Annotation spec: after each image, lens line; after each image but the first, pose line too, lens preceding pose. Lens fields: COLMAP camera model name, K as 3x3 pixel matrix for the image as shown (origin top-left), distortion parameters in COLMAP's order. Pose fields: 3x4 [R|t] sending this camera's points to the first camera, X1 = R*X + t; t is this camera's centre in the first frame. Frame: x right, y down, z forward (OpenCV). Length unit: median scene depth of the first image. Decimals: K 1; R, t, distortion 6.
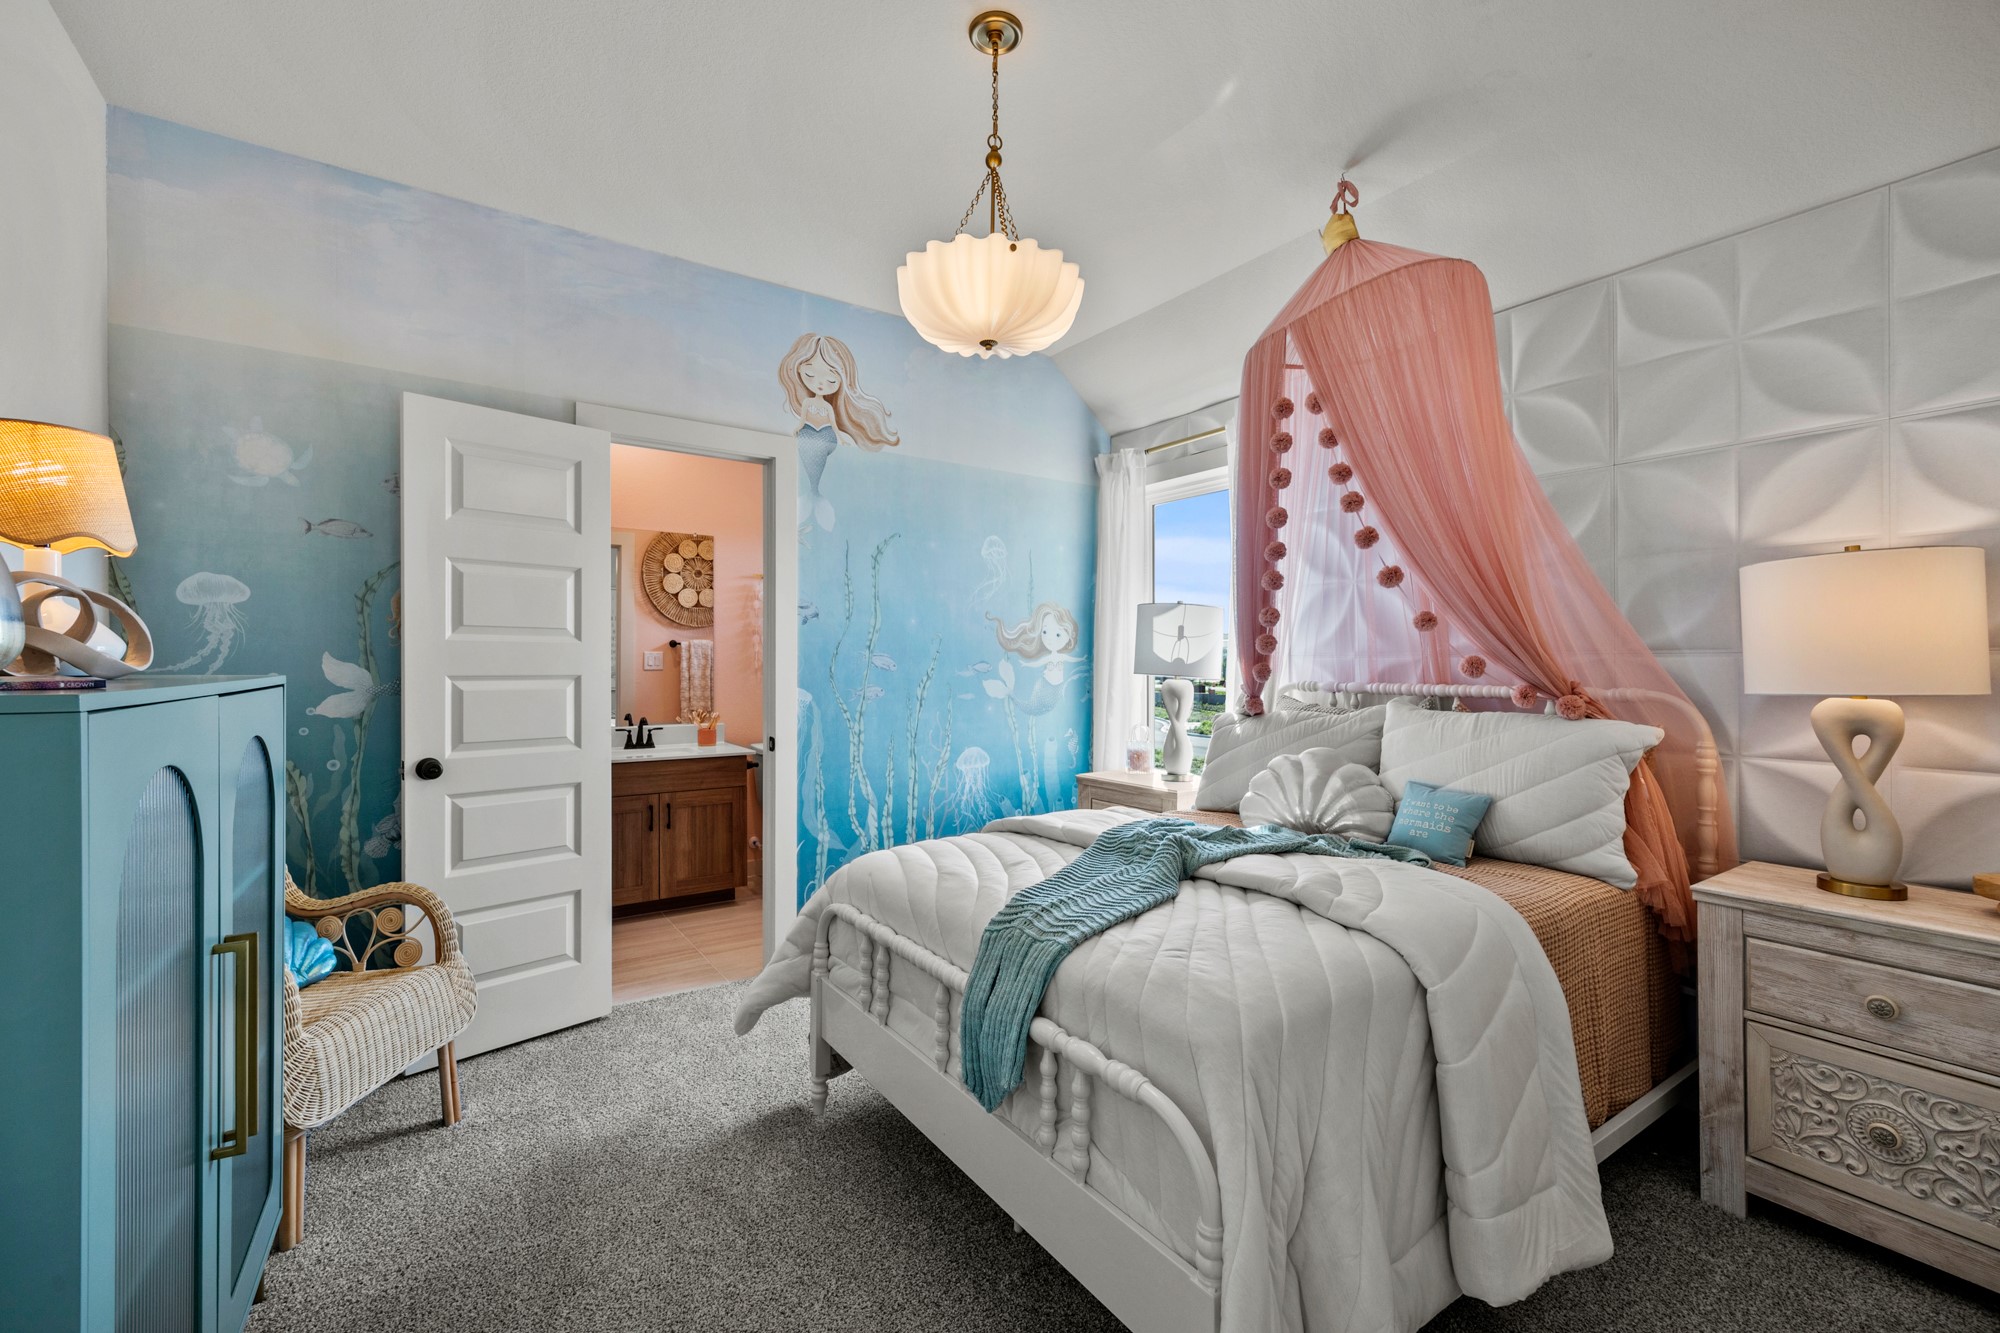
lens RADIAL K [[836.0, 0, 1000.0], [0, 836.0, 666.5], [0, 0, 1]] dist [0.002072, 0.000352]
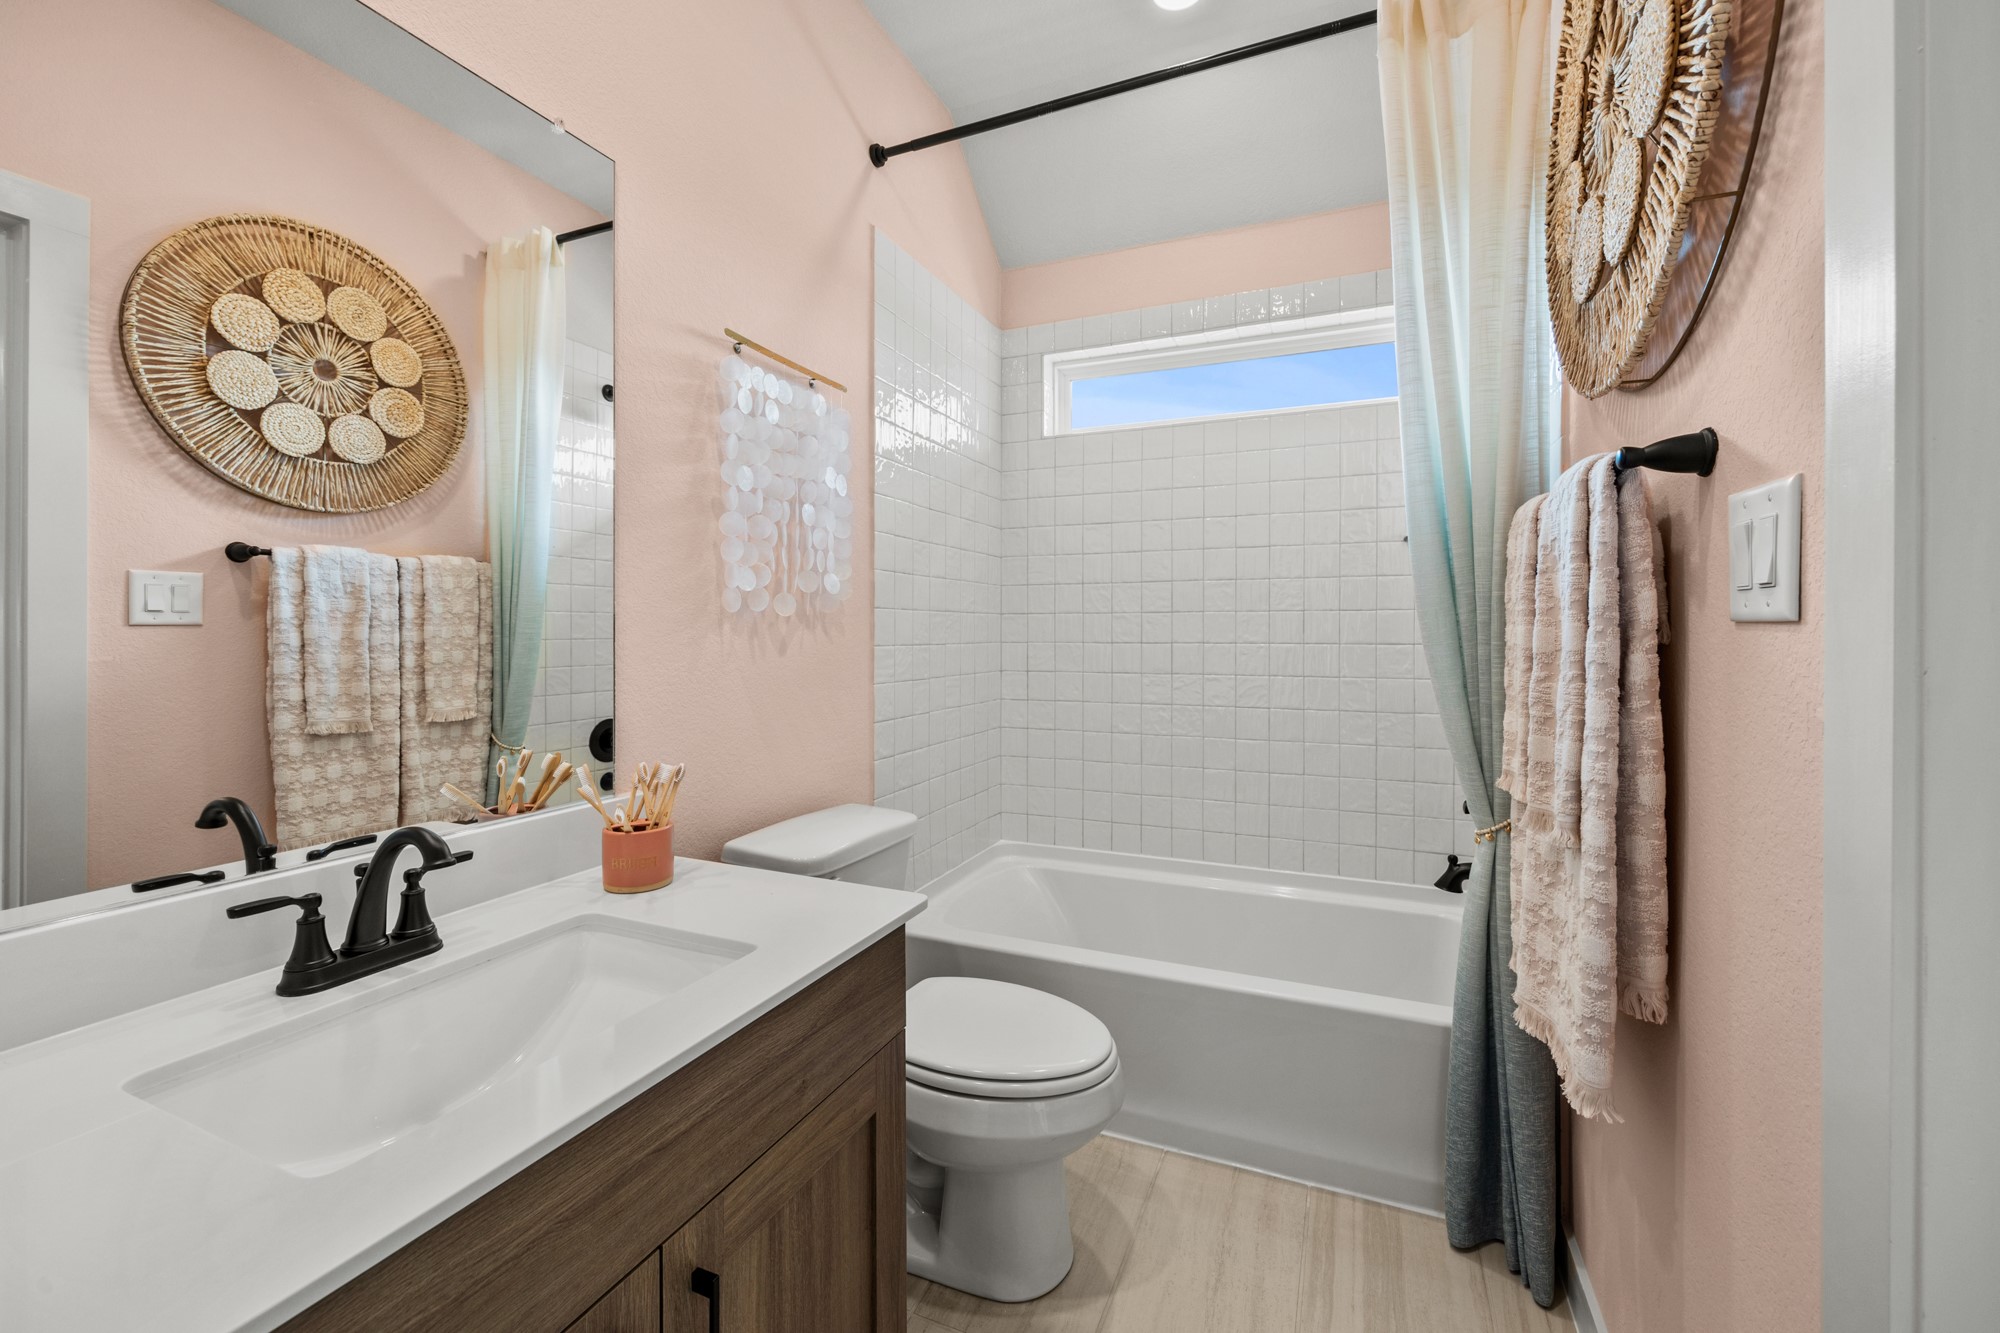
lens RADIAL K [[789.8, 0, 1004.8], [0, 789.8, 641.0], [0, 0, 1]] dist [0.001400, 0.000233]
pose [[0.850073, -0.006298, 0.526627, -0.297627], [0.001706, 0.999956, 0.009205, 0.008439], [-0.526662, -0.006927, 0.850047, 0.551718]]
